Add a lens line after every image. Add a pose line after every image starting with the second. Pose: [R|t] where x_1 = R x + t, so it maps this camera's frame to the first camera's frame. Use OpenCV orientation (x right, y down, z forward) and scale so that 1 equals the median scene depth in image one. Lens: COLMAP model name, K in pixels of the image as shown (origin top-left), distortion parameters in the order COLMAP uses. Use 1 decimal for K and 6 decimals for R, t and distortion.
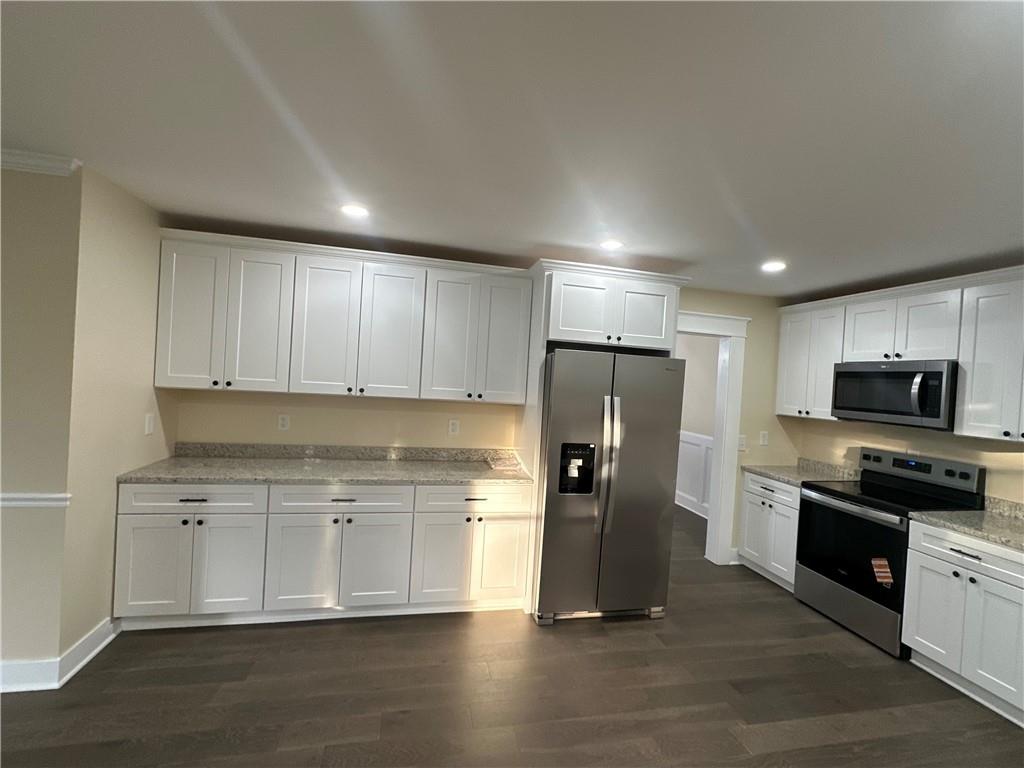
lens RADIAL K [[449.8, 0, 512.0], [0, 449.8, 384.0], [0, 0, 1]] dist [0.000238, -0.000045]
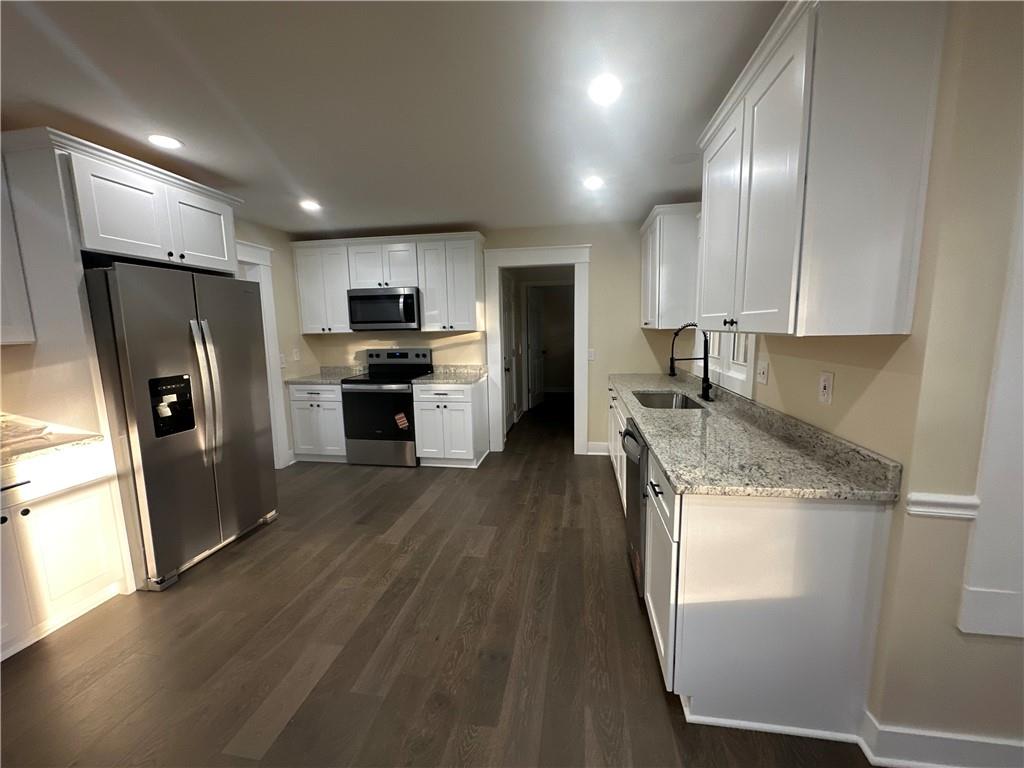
lens RADIAL K [[413.4, 0, 512.0], [0, 413.4, 384.0], [0, 0, 1]] dist [0.000296, 0.000107]
pose [[0.371239, -0.192061, 0.908457, -0.318381], [0.053328, 0.981170, 0.185641, 0.031141], [-0.927005, -0.020471, 0.374491, 0.078509]]
